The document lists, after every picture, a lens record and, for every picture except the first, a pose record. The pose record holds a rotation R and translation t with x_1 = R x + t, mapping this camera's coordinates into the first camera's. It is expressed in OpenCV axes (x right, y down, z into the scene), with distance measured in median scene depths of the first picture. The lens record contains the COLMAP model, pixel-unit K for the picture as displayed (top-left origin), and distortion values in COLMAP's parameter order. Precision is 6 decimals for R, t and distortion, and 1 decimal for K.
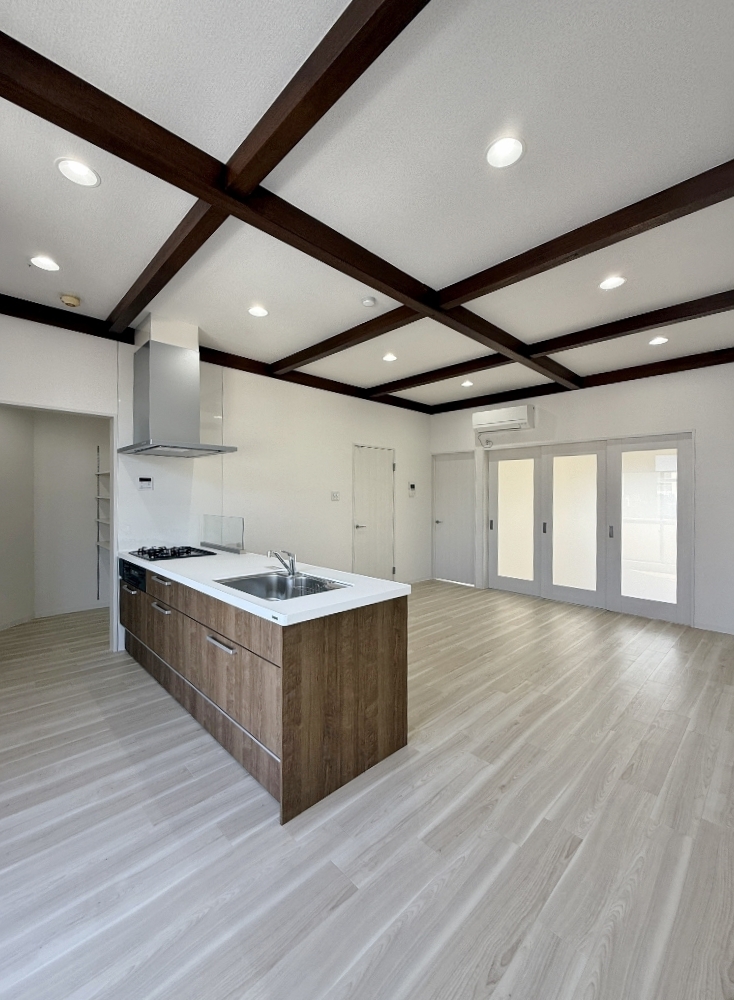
lens RADIAL K [[407.0, 0, 366.5], [0, 407.0, 497.4], [0, 0, 1]] dist [0.000704, 0.000033]
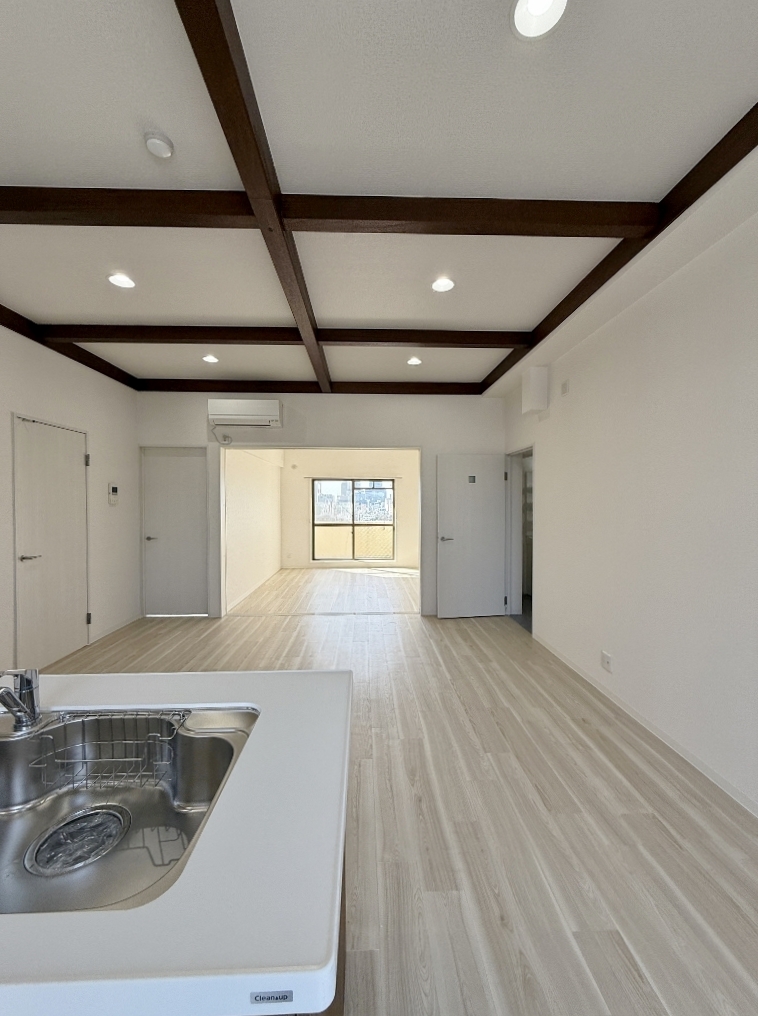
lens RADIAL K [[407.6, 0, 378.3], [0, 407.6, 505.9], [0, 0, 1]] dist [-0.000318, 0.000015]
pose [[0.670242, -0.011571, 0.742052, -0.214087], [0.003852, 0.999919, 0.012112, -0.014560], [-0.742133, -0.005260, 0.670232, 0.445424]]
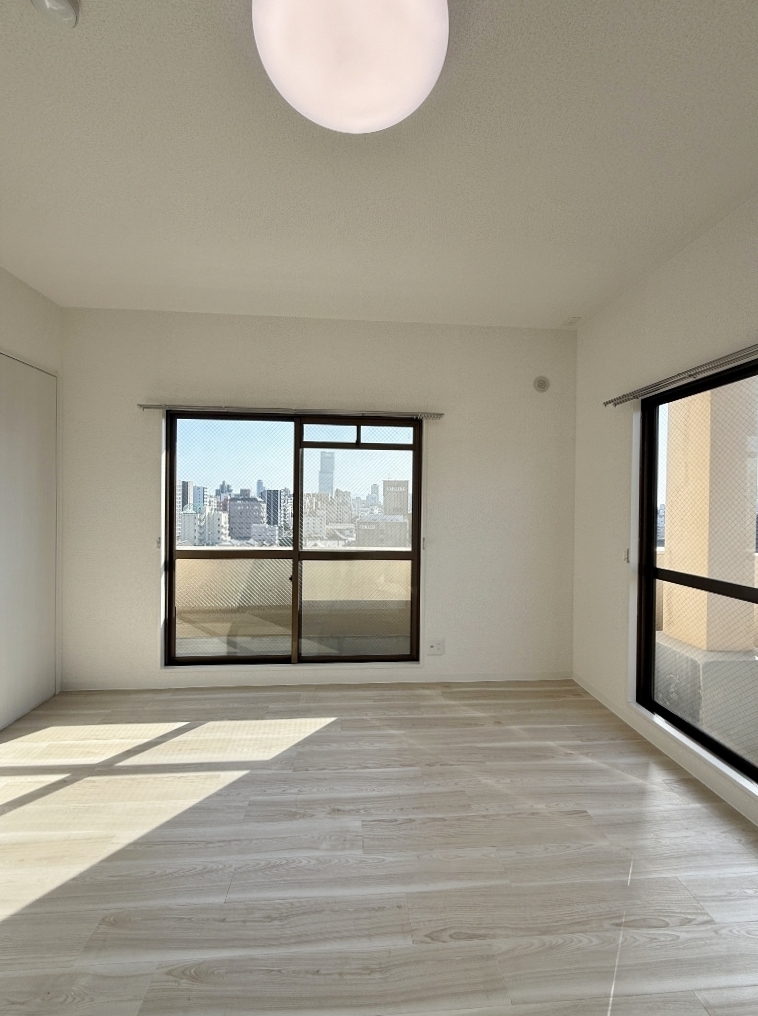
lens RADIAL K [[405.3, 0, 382.7], [0, 405.3, 504.8], [0, 0, 1]] dist [-0.001918, -0.000017]
pose [[0.763417, 0.008351, -0.645851, 1.765656], [-0.009481, 0.999954, 0.001723, 0.029553], [0.645836, 0.004808, 0.763461, 1.831276]]
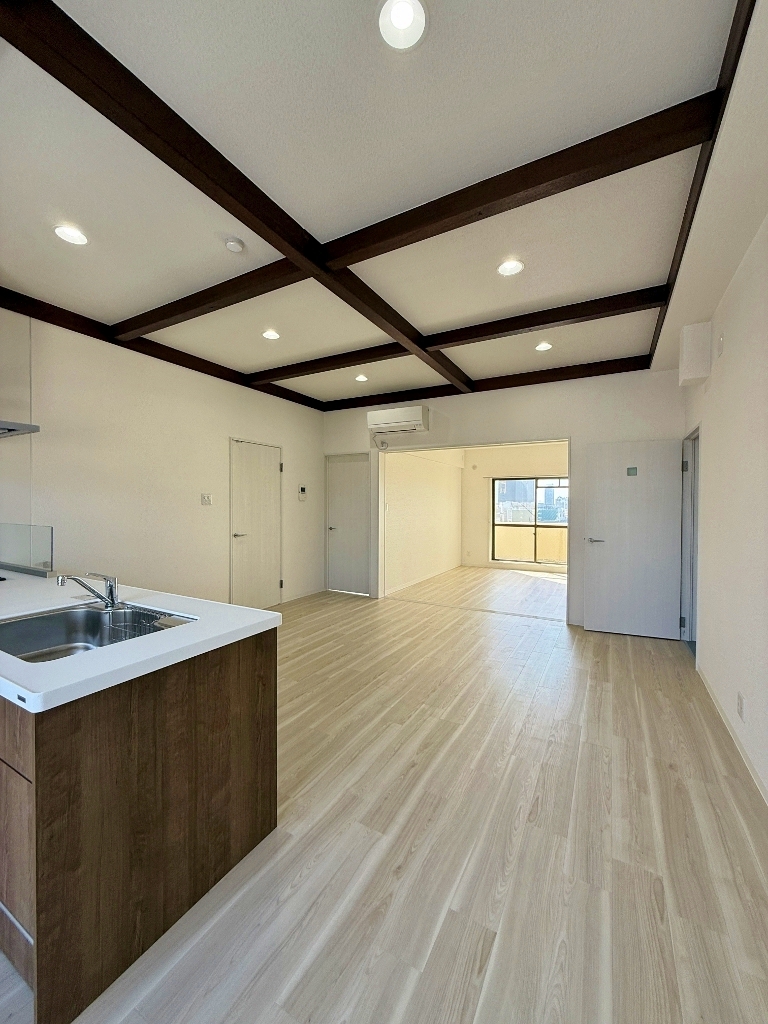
lens RADIAL K [[406.9, 0, 383.8], [0, 406.9, 509.9], [0, 0, 1]] dist [0.000371, -0.000027]
pose [[0.958351, -0.002574, 0.285583, 0.058026], [-0.001181, 0.999915, 0.012976, 0.013058], [-0.285592, -0.012772, 0.958266, 0.179514]]
